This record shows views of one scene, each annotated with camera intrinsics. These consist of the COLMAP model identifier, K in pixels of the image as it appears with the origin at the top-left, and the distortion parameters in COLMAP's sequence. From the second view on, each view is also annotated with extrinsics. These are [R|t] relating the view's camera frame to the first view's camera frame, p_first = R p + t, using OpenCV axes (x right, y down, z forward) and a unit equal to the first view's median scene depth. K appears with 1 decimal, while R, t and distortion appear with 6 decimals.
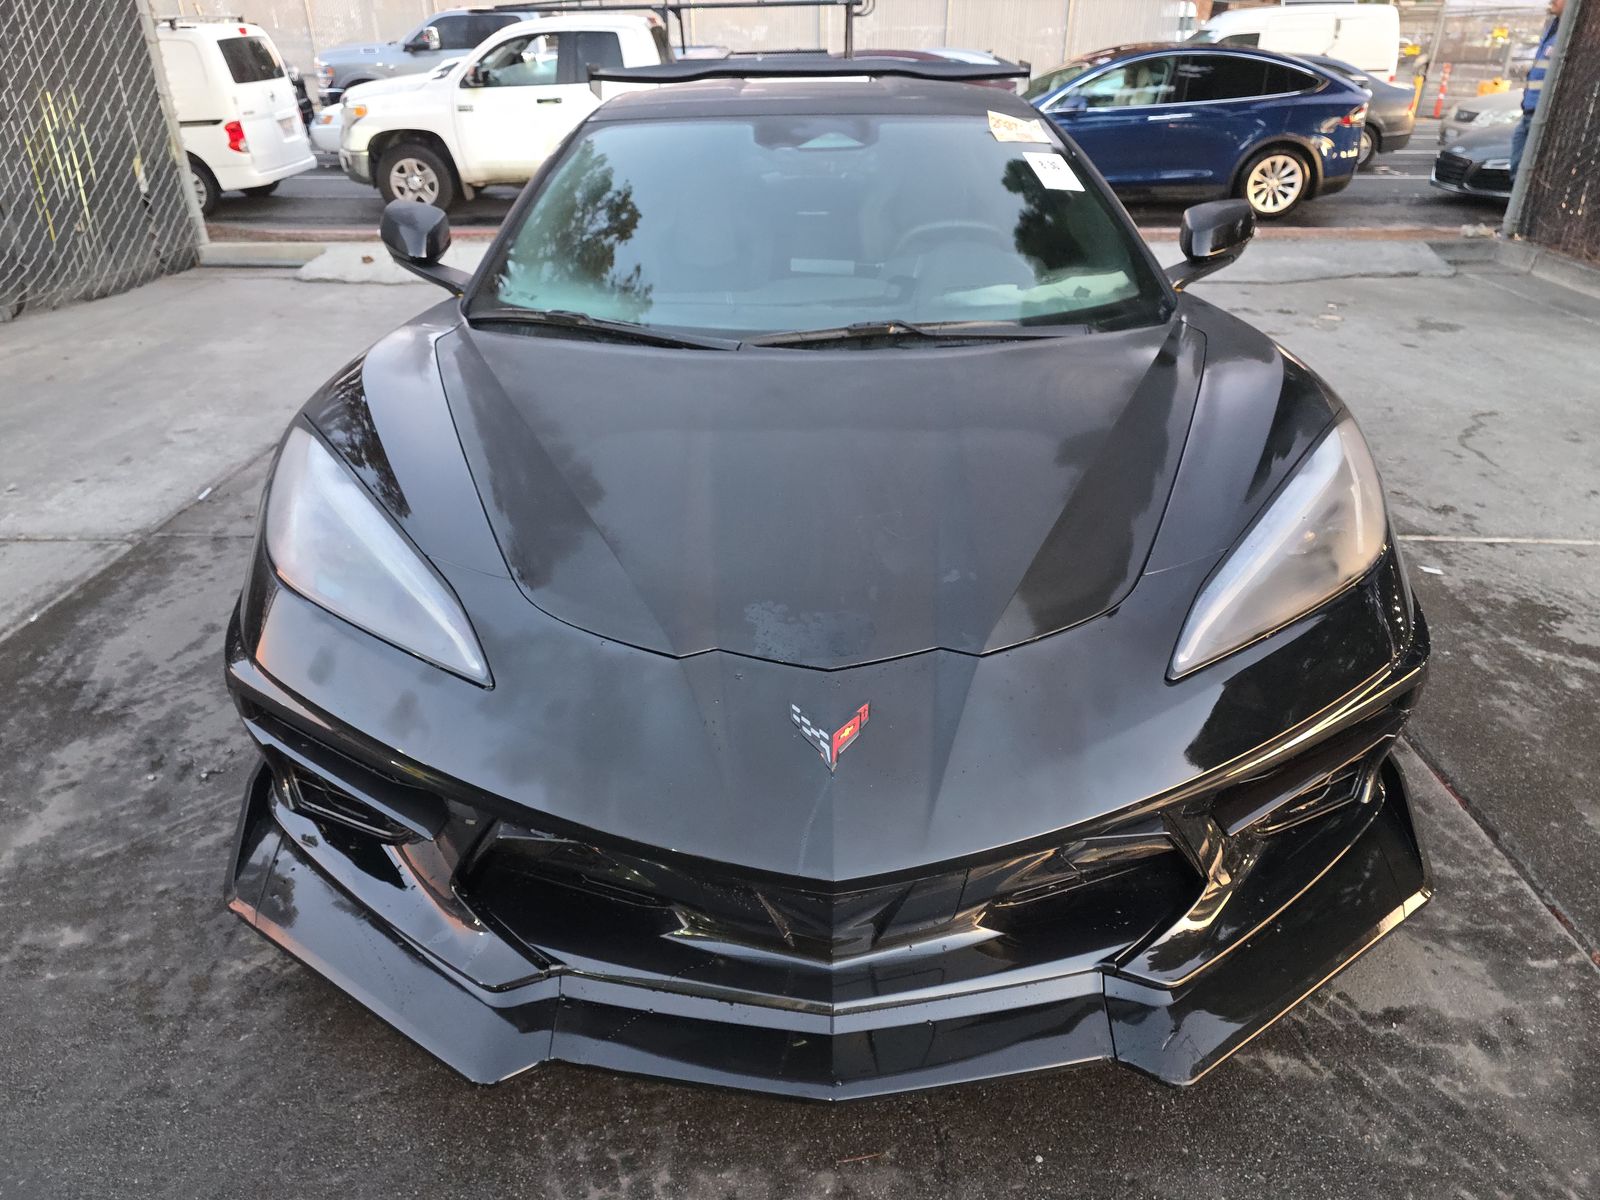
lens RADIAL K [[1072.7, 0, 800.0], [0, 1072.7, 600.0], [0, 0, 1]] dist [-0.000766, -0.000529]
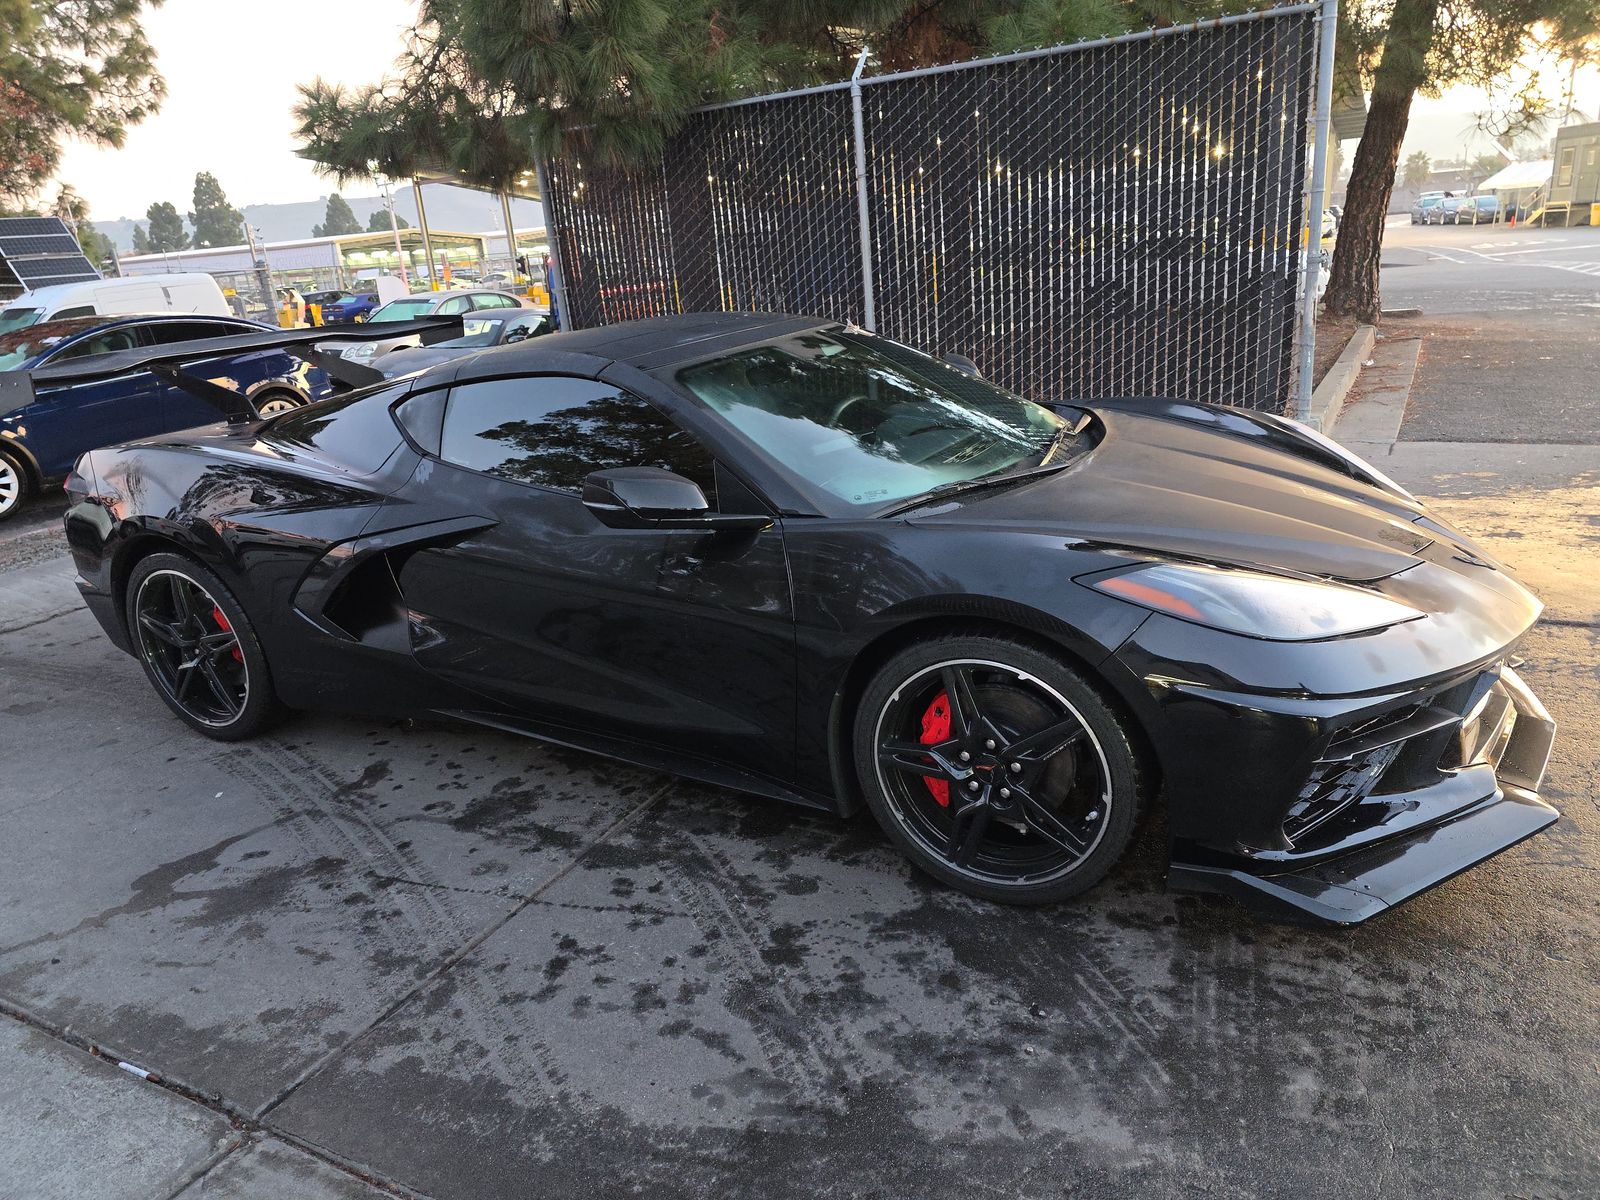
lens RADIAL K [[1072.7, 0, 800.0], [0, 1072.7, 600.0], [0, 0, 1]] dist [-0.000766, -0.000529]
pose [[0.484586, -0.325192, 0.812051, -1.192010], [0.488531, 0.870674, 0.057141, -0.276342], [-0.725613, 0.369022, 0.580782, 0.450029]]
